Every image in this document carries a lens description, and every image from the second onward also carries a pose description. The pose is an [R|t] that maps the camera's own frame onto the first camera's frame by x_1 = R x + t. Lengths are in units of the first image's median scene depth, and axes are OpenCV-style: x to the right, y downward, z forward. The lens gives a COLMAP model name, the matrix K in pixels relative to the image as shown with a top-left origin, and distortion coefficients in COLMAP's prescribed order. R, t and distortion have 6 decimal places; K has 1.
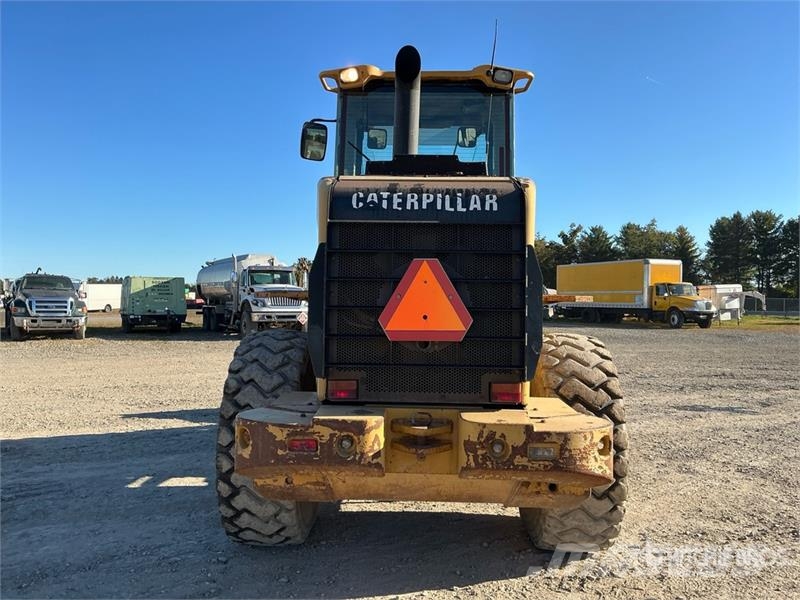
lens RADIAL K [[653.0, 0, 400.0], [0, 653.0, 300.0], [0, 0, 1]] dist [0.117939, -0.207589]
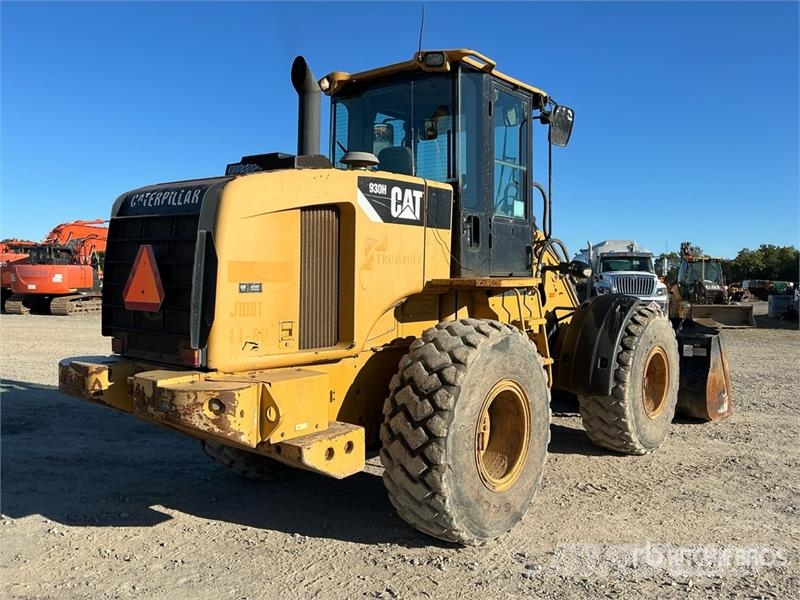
lens RADIAL K [[653.0, 0, 400.0], [0, 653.0, 300.0], [0, 0, 1]] dist [0.117939, -0.207589]
pose [[0.805113, 0.028279, -0.592446, 1.141302], [-0.017211, 0.999556, 0.024323, 0.002876], [0.592871, -0.009386, 0.805243, 0.256076]]
